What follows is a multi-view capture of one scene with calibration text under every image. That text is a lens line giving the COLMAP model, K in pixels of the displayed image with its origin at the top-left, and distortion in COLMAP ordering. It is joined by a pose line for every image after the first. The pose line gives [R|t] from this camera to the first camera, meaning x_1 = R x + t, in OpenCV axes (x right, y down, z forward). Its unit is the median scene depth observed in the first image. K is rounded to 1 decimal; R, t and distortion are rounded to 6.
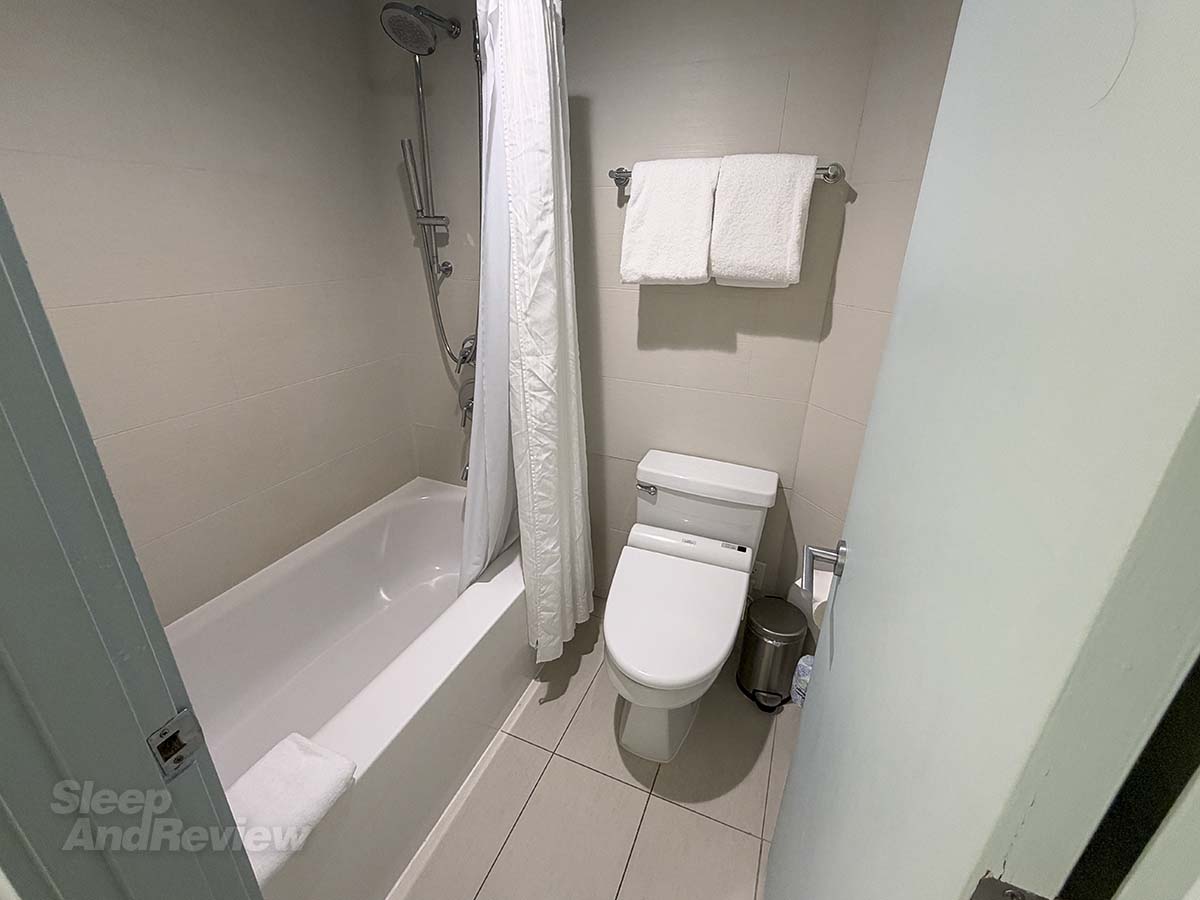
lens RADIAL K [[498.8, 0, 593.8], [0, 498.8, 449.7], [0, 0, 1]] dist [0.000089, 0.000290]
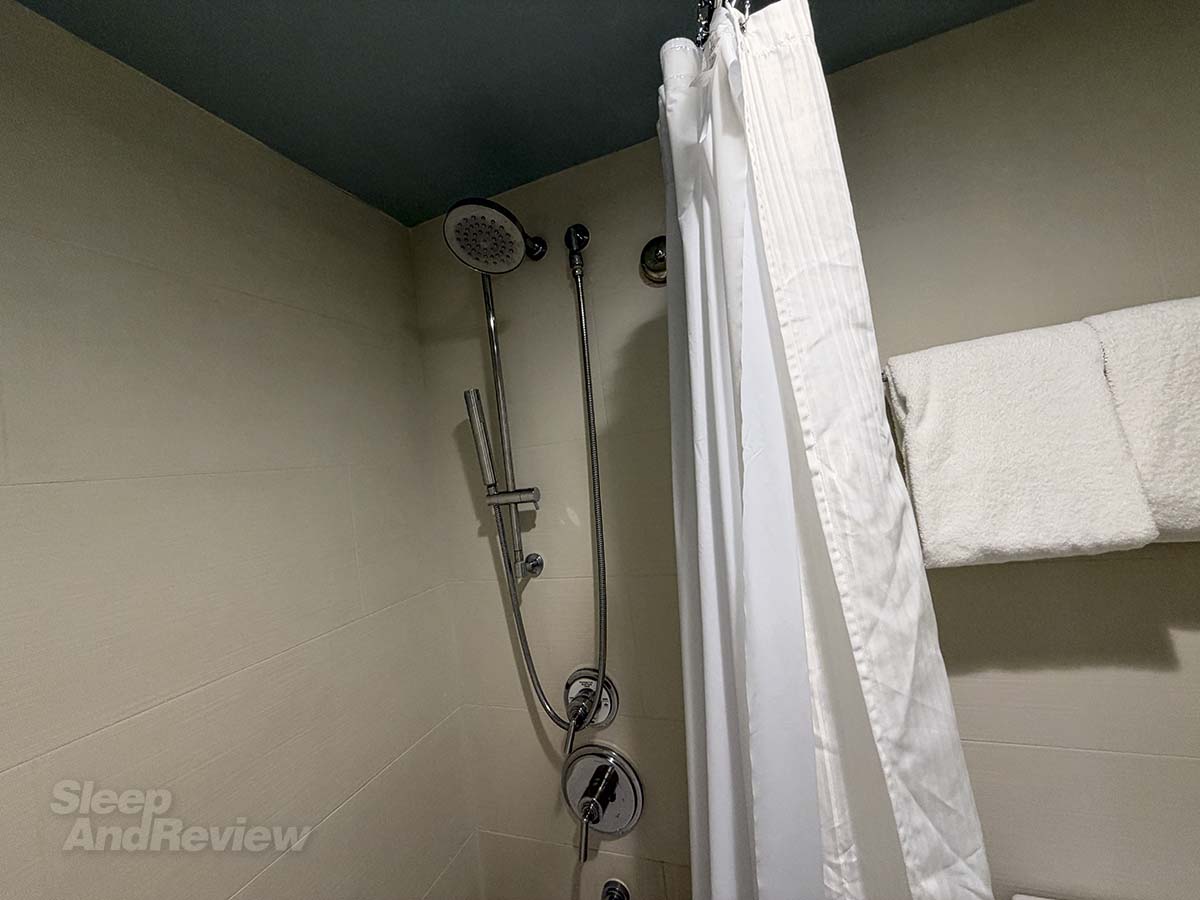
lens RADIAL K [[492.0, 0, 599.1], [0, 492.0, 465.5], [0, 0, 1]] dist [-0.000500, -0.000121]
pose [[0.989918, -0.141499, 0.006373, -0.215382], [0.132025, 0.905473, -0.403346, -0.232317], [0.051303, 0.400121, 0.915025, 0.426922]]
